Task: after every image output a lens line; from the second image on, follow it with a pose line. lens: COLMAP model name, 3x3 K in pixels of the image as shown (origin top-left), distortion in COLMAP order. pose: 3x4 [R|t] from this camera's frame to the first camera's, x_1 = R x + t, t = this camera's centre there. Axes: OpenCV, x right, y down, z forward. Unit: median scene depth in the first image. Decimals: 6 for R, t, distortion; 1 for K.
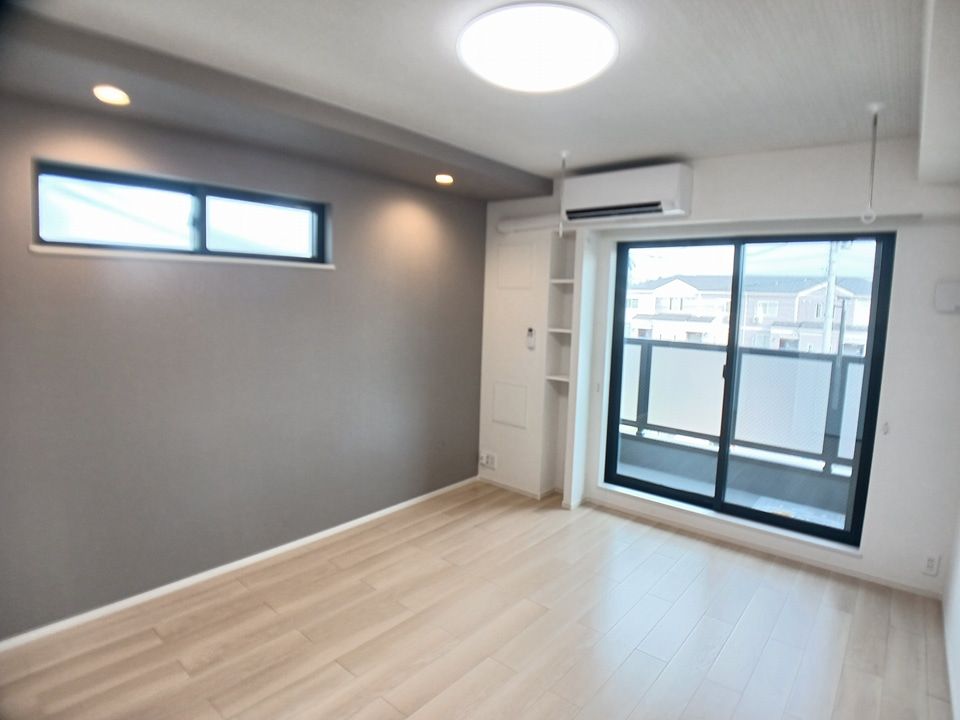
lens RADIAL K [[531.5, 0, 491.7], [0, 531.5, 359.7], [0, 0, 1]] dist [-0.090064, 0.015281]
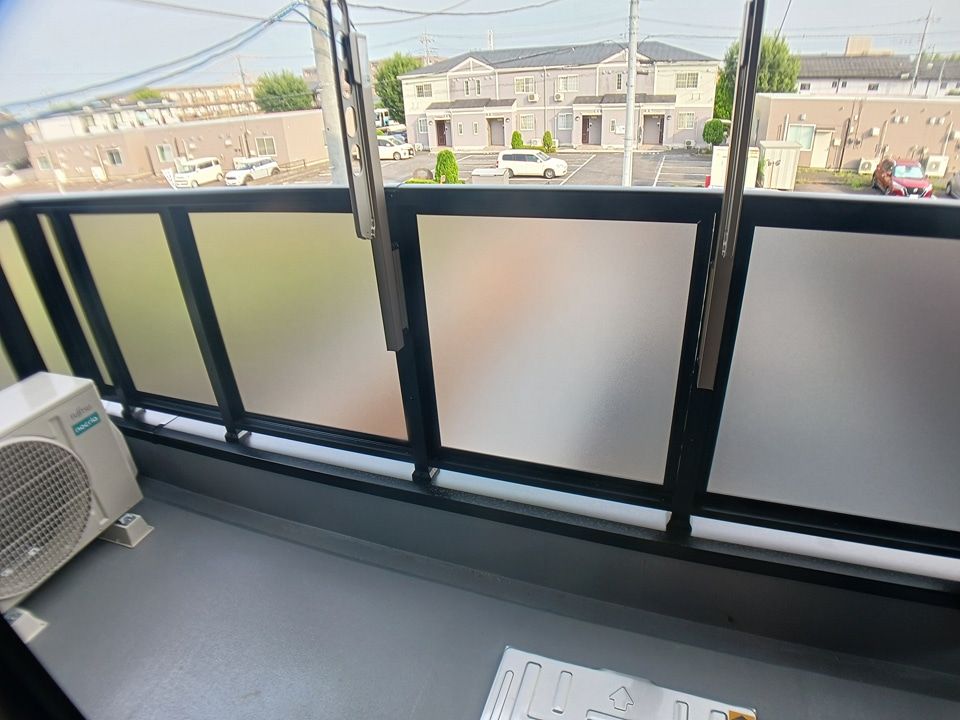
lens RADIAL K [[531.5, 0, 491.7], [0, 531.5, 359.7], [0, 0, 1]] dist [-0.090064, 0.015281]
pose [[0.936358, -0.227327, 0.267499, 0.057917], [0.117387, 0.920902, 0.371700, -0.005858], [-0.330838, -0.316643, 0.888979, 0.094503]]
